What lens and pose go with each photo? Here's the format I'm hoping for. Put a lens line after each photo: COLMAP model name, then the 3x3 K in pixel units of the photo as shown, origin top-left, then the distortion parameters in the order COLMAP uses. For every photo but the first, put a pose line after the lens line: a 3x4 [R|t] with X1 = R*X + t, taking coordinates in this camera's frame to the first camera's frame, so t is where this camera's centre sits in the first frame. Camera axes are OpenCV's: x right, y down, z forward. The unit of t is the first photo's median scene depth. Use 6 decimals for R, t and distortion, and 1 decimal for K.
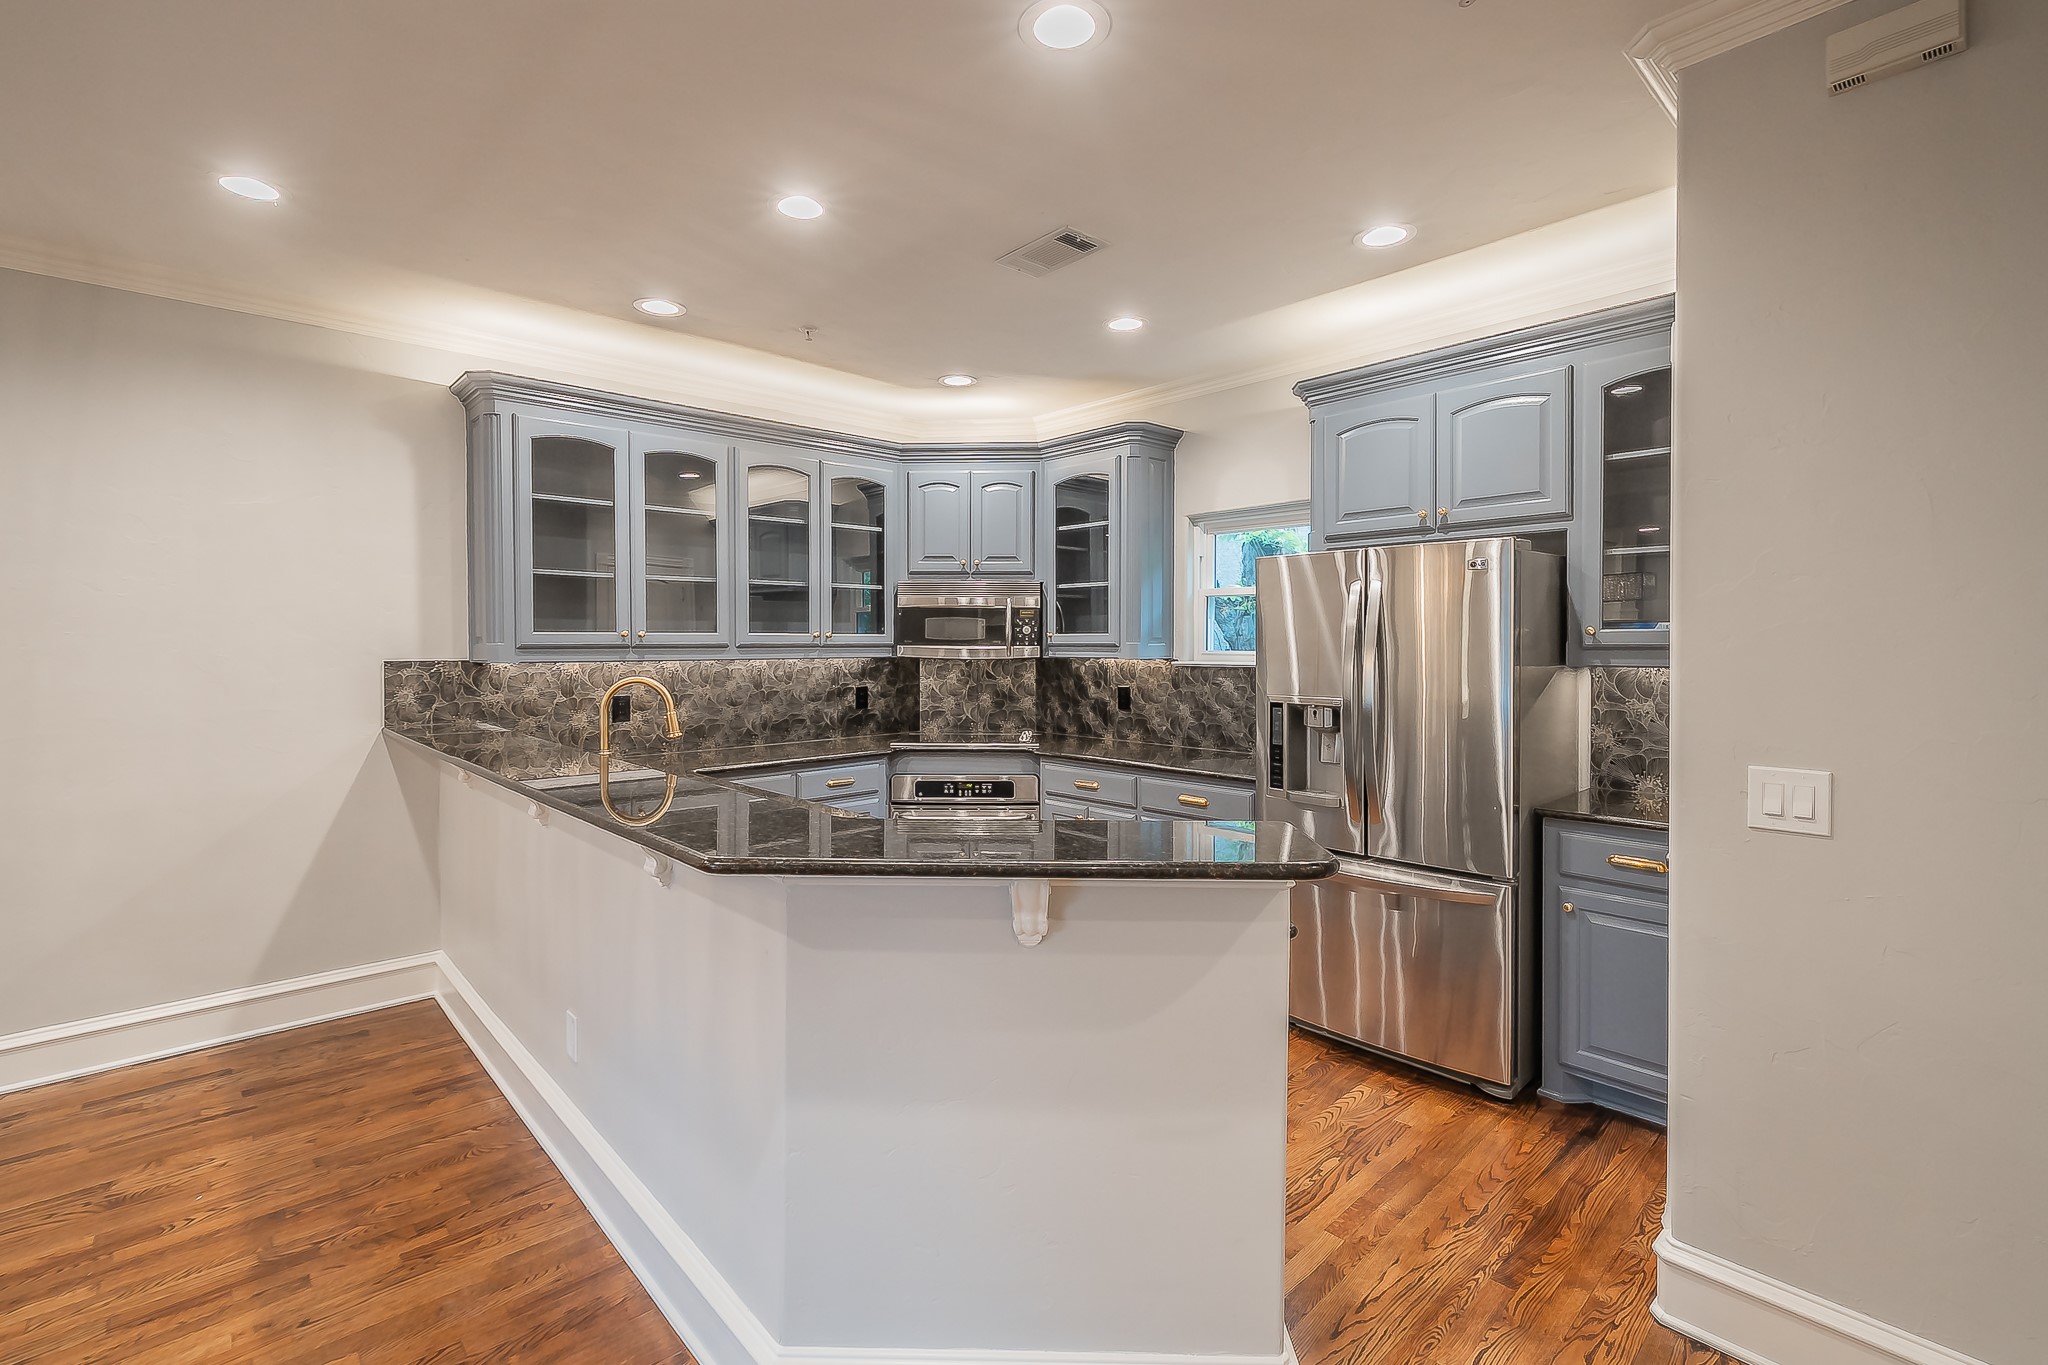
lens RADIAL K [[938.7, 0, 1021.7], [0, 938.7, 655.7], [0, 0, 1]] dist [-0.000012, 0.000267]
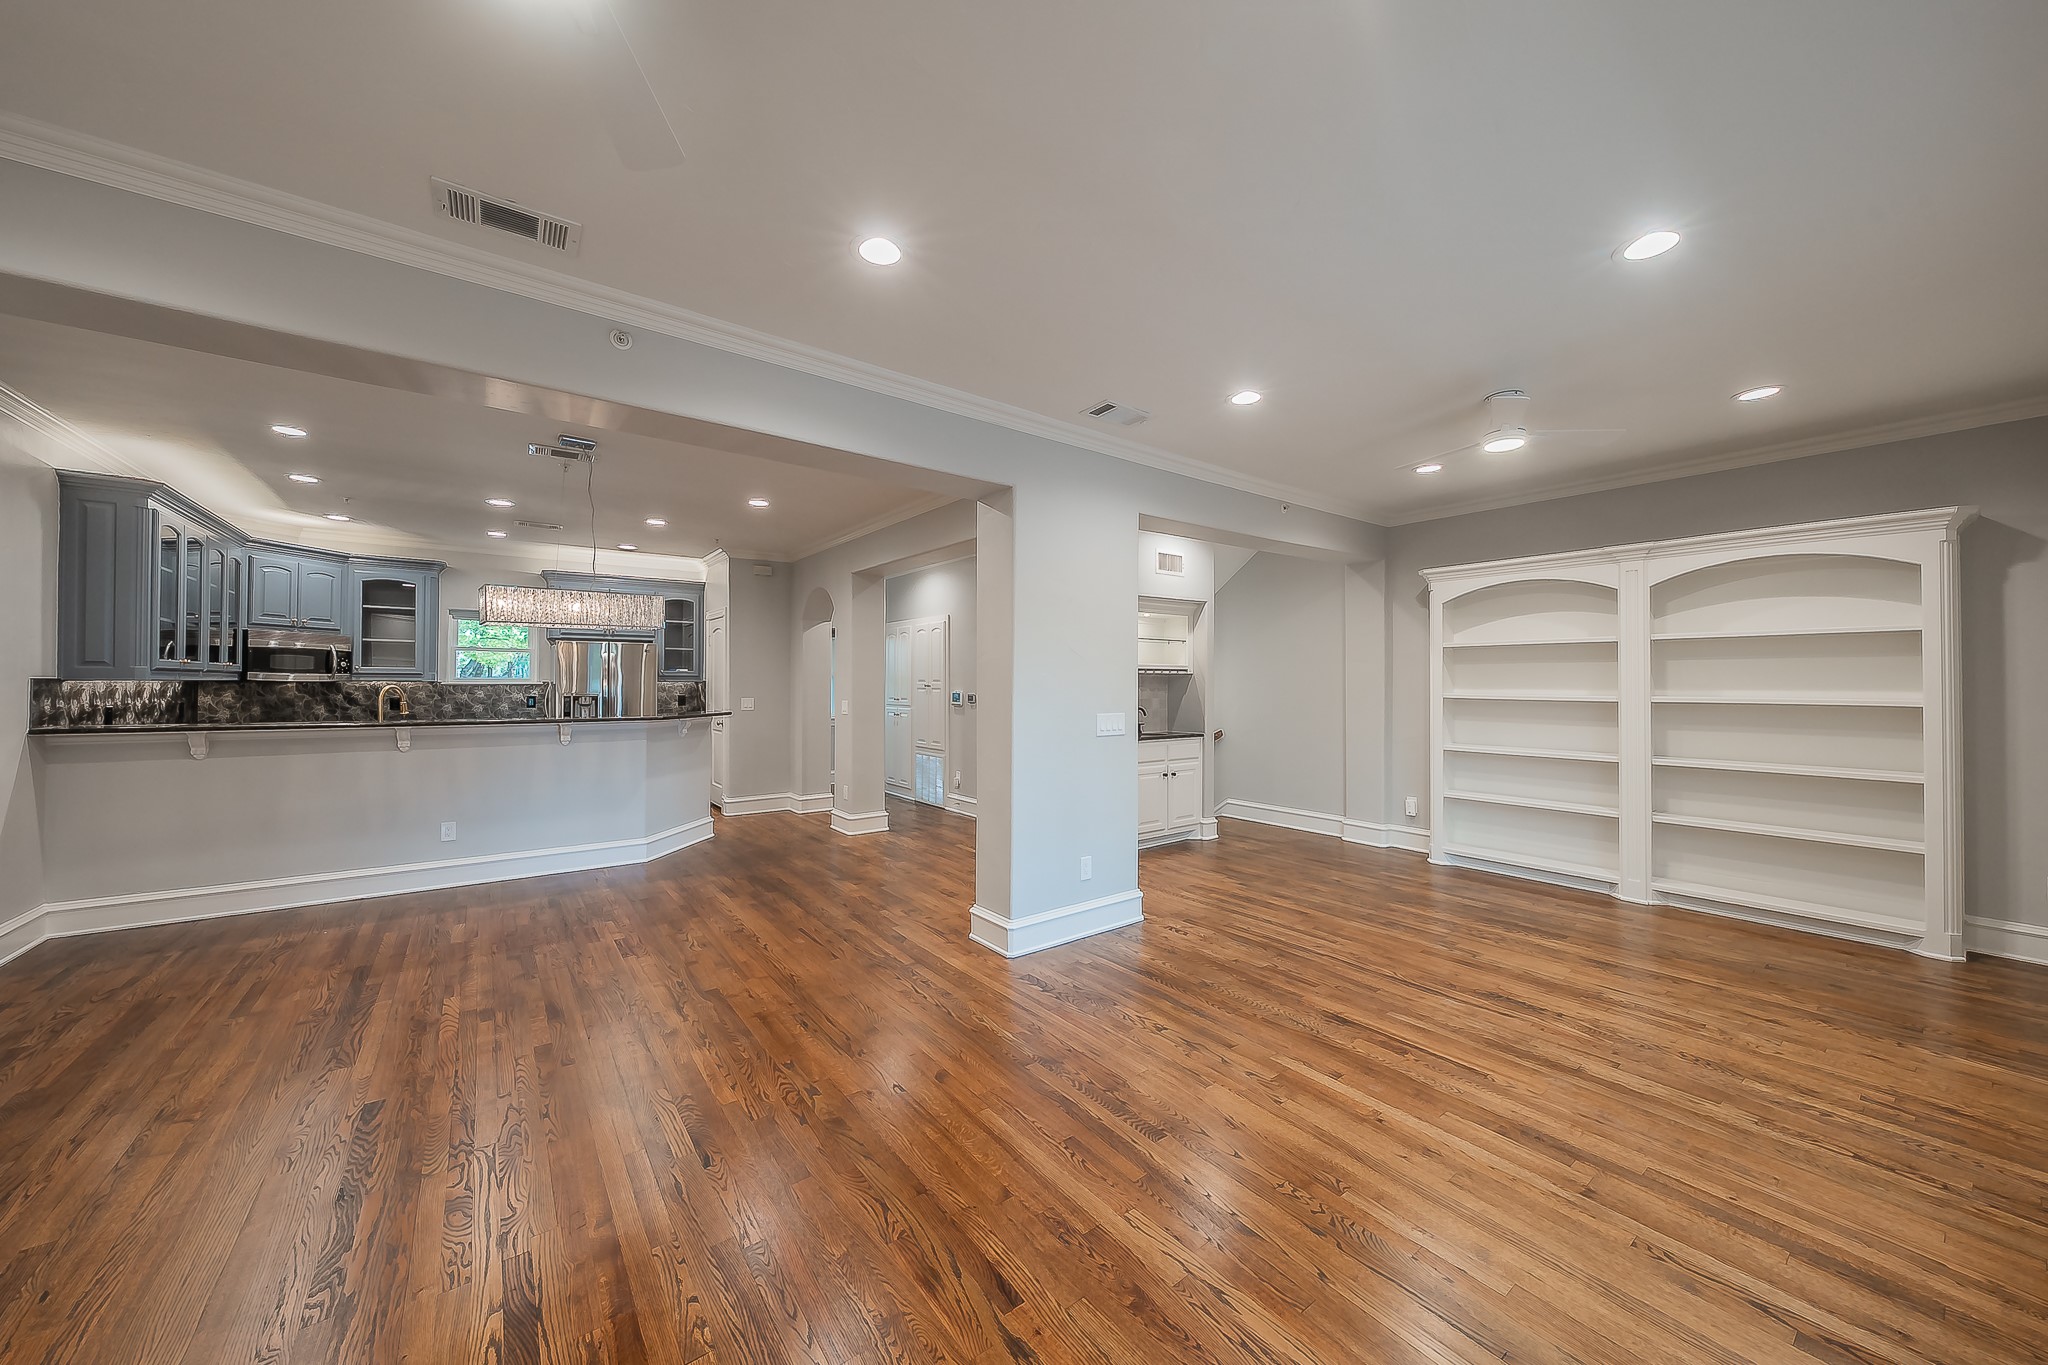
lens RADIAL K [[720.1, 0, 1016.0], [0, 720.1, 685.2], [0, 0, 1]] dist [-0.003084, 0.001673]
pose [[0.107165, -0.001867, 0.994239, -1.367280], [0.013387, 0.999910, 0.000435, 0.030384], [-0.994151, 0.013263, 0.107181, -0.397597]]
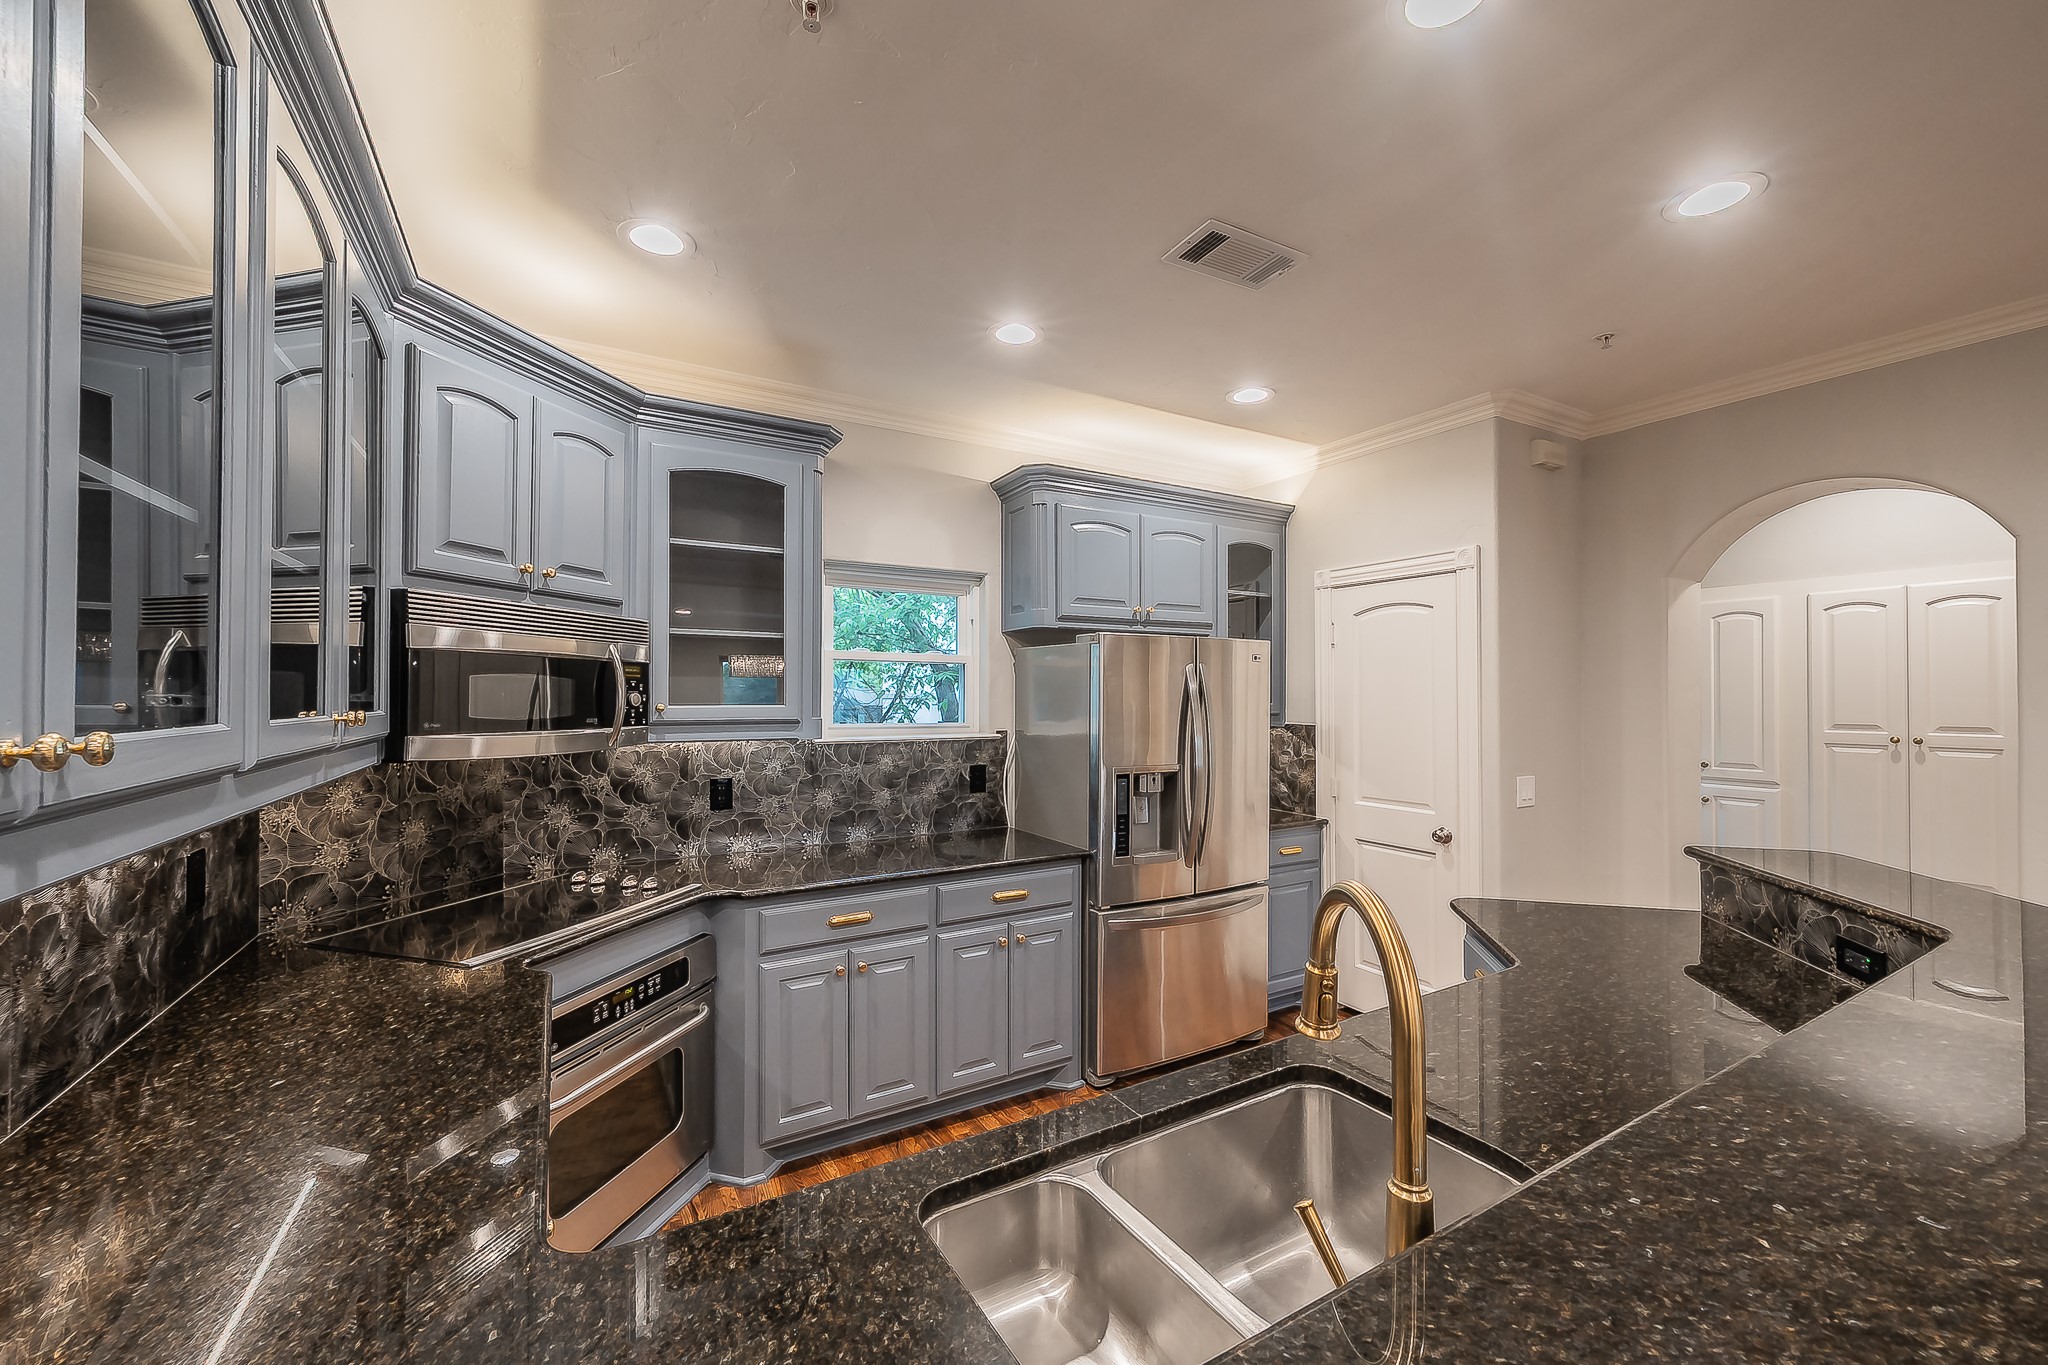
lens RADIAL K [[784.4, 0, 1020.1], [0, 784.4, 686.0], [0, 0, 1]] dist [-0.010508, -0.000076]
pose [[0.218915, 0.009211, 0.975700, -0.507018], [0.011419, 0.999863, -0.012001, -0.032295], [-0.975677, 0.013769, 0.218780, 0.779133]]
